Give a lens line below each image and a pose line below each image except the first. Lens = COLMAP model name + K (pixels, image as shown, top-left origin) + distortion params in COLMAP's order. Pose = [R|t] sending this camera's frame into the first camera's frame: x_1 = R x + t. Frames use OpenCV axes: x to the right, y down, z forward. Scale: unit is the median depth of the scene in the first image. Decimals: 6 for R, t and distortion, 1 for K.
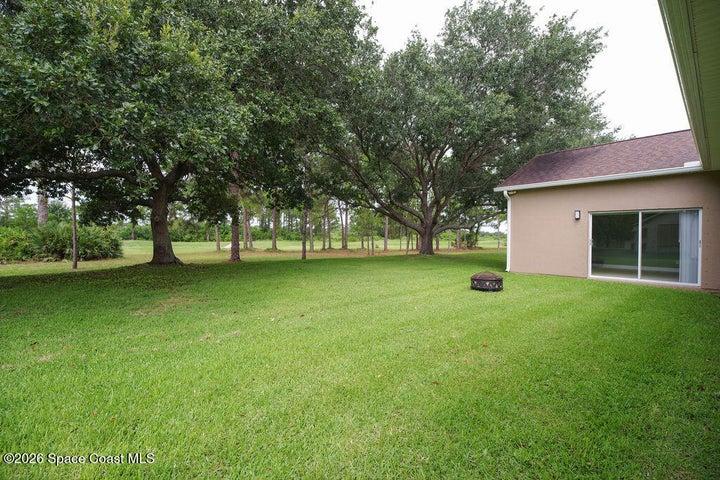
lens RADIAL K [[316.1, 0, 360.0], [0, 316.1, 240.0], [0, 0, 1]] dist [-0.010656, -0.000446]
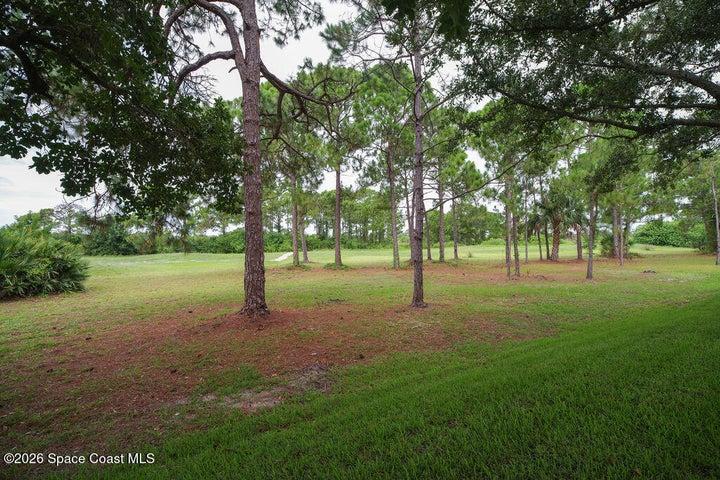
lens RADIAL K [[316.1, 0, 360.0], [0, 316.1, 240.0], [0, 0, 1]] dist [-0.010656, -0.000446]
pose [[0.984393, -0.026535, -0.173970, -0.105679], [0.022885, 0.999475, -0.022955, -0.005899], [0.174488, 0.018615, 0.984483, 0.341203]]
